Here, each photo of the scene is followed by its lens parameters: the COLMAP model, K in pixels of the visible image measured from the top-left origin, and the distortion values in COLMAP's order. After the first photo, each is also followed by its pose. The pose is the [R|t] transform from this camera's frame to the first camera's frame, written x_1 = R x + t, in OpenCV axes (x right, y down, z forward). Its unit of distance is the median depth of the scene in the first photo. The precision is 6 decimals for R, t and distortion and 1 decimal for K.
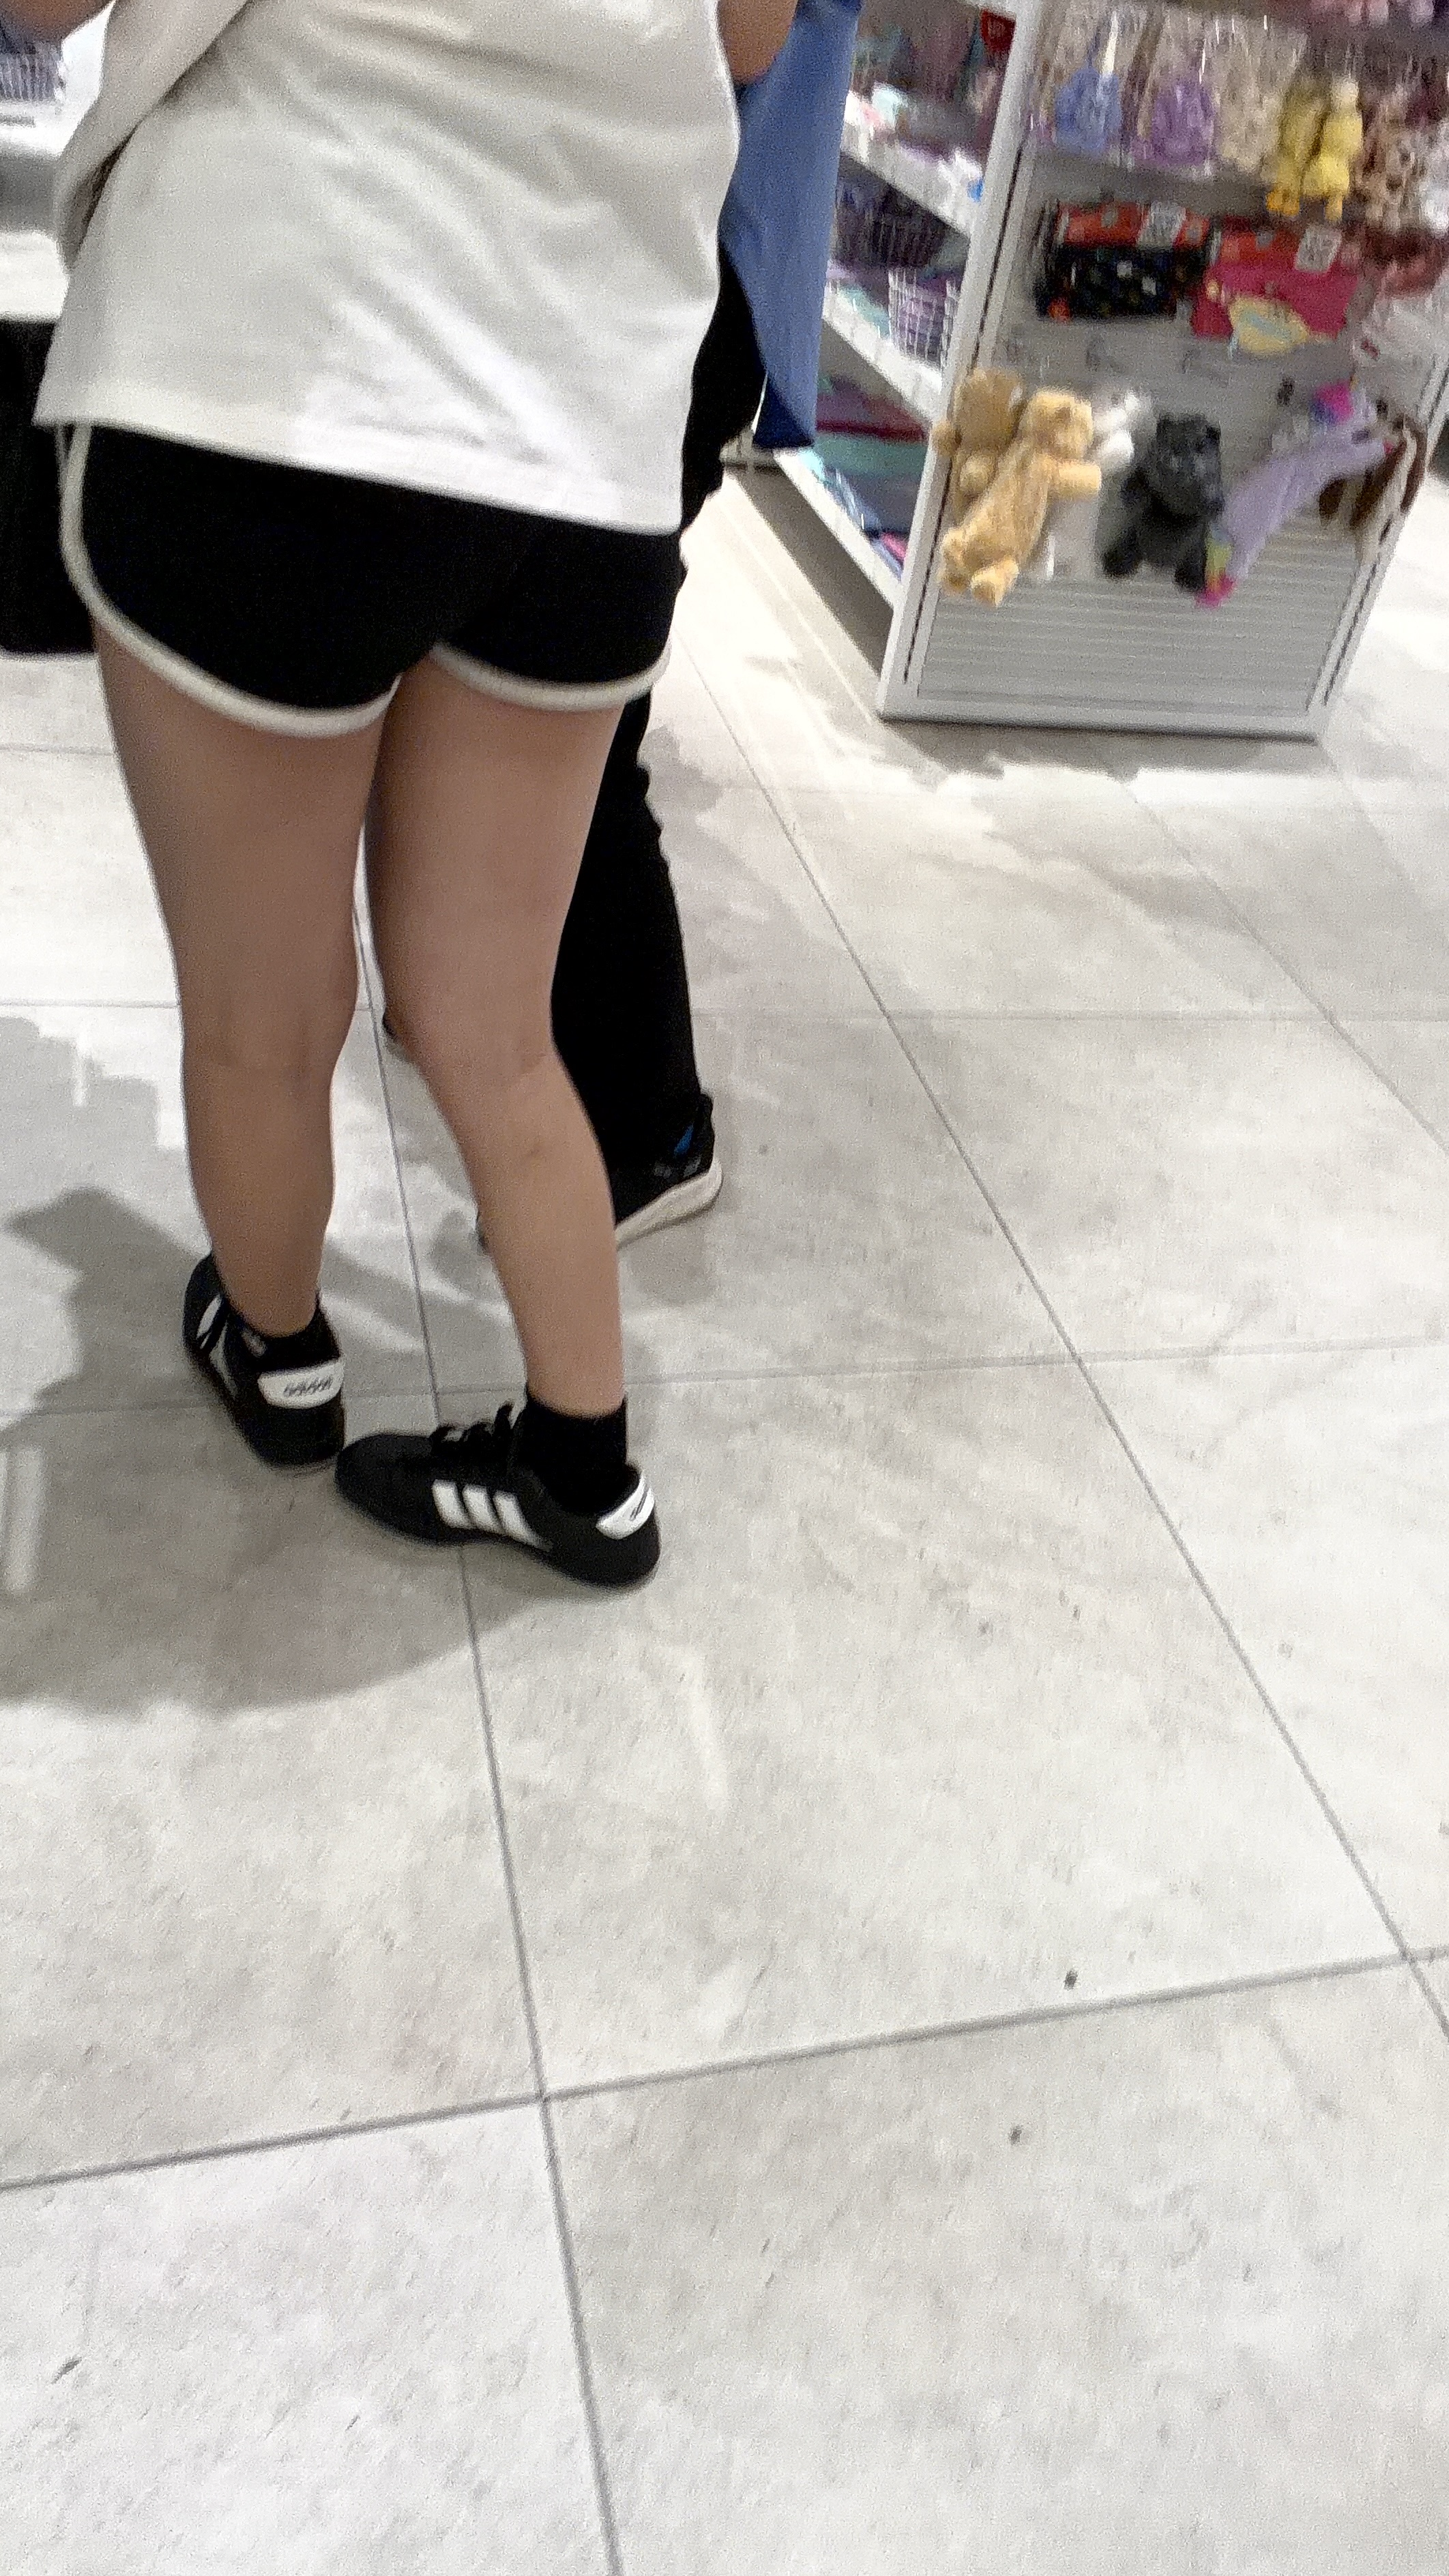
lens RADIAL K [[1763.4, 0, 724.5], [0, 1763.4, 1288.0], [0, 0, 1]] dist [0.096785, -0.130833]
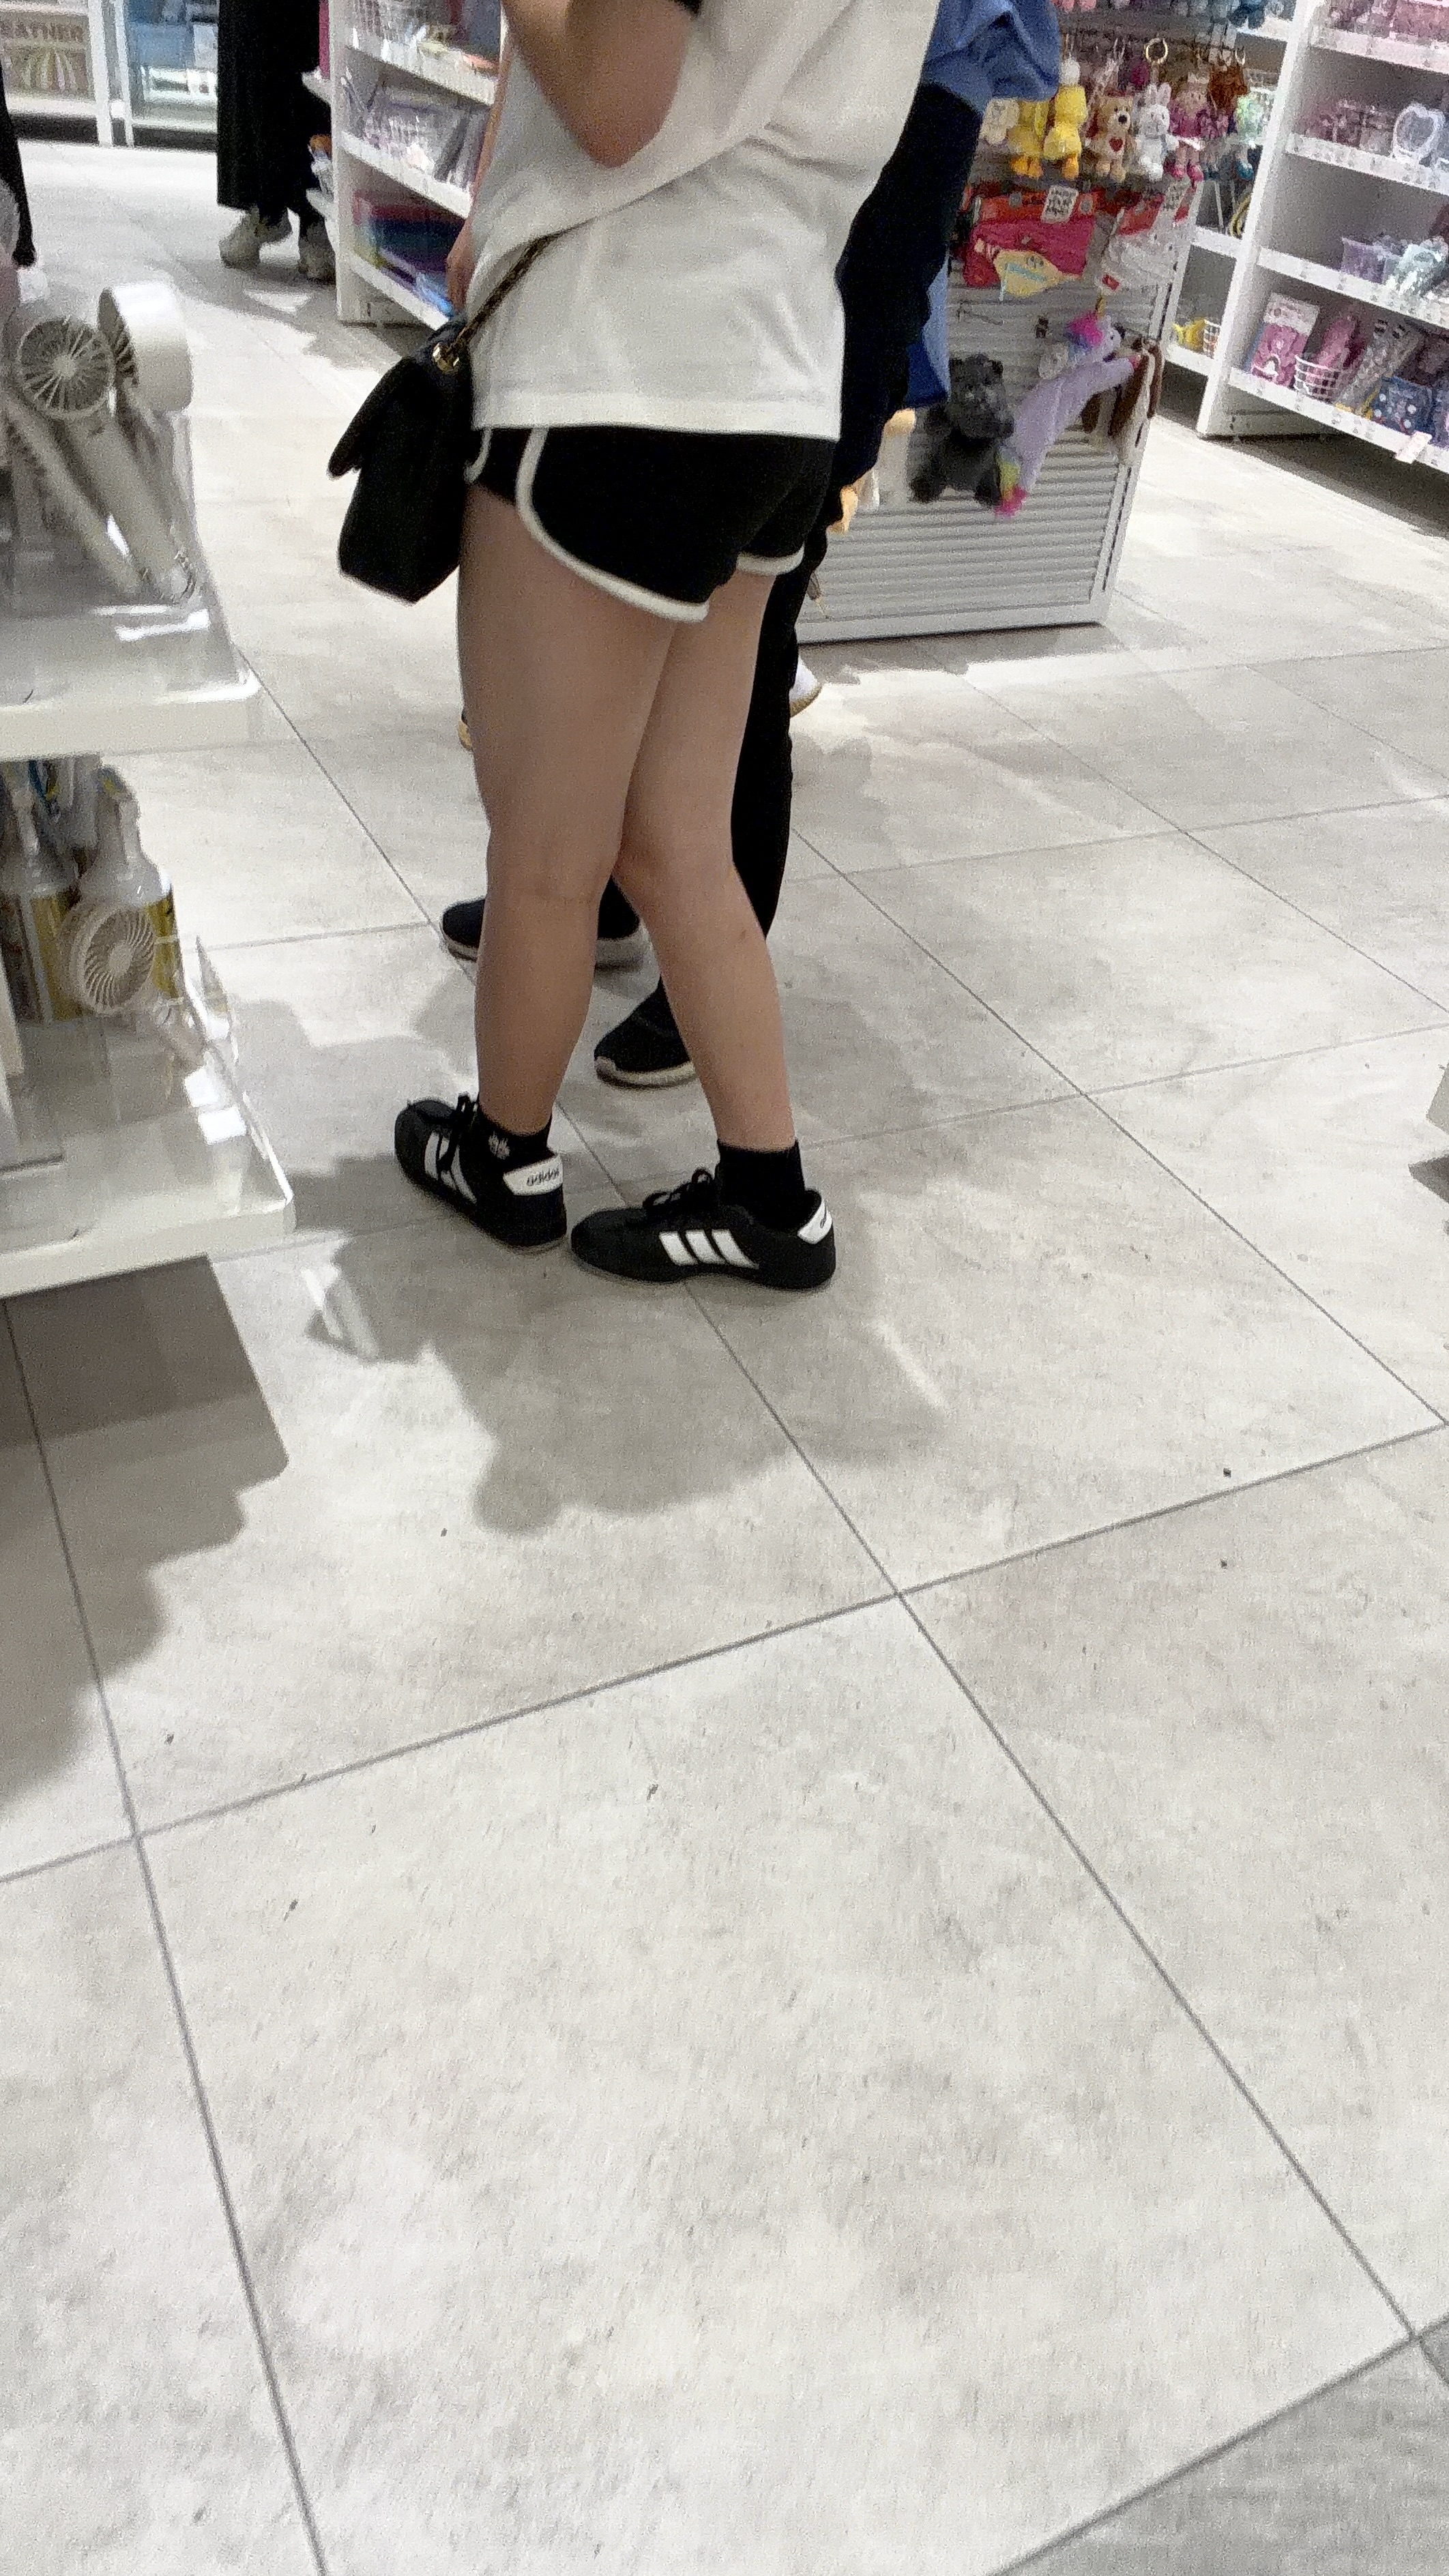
lens RADIAL K [[1763.4, 0, 724.5], [0, 1763.4, 1288.0], [0, 0, 1]] dist [0.096785, -0.130833]
pose [[0.976687, -0.173501, 0.126413, -0.172733], [0.173748, 0.984748, 0.009157, 0.088327], [-0.126074, 0.013020, 0.991935, -0.158823]]
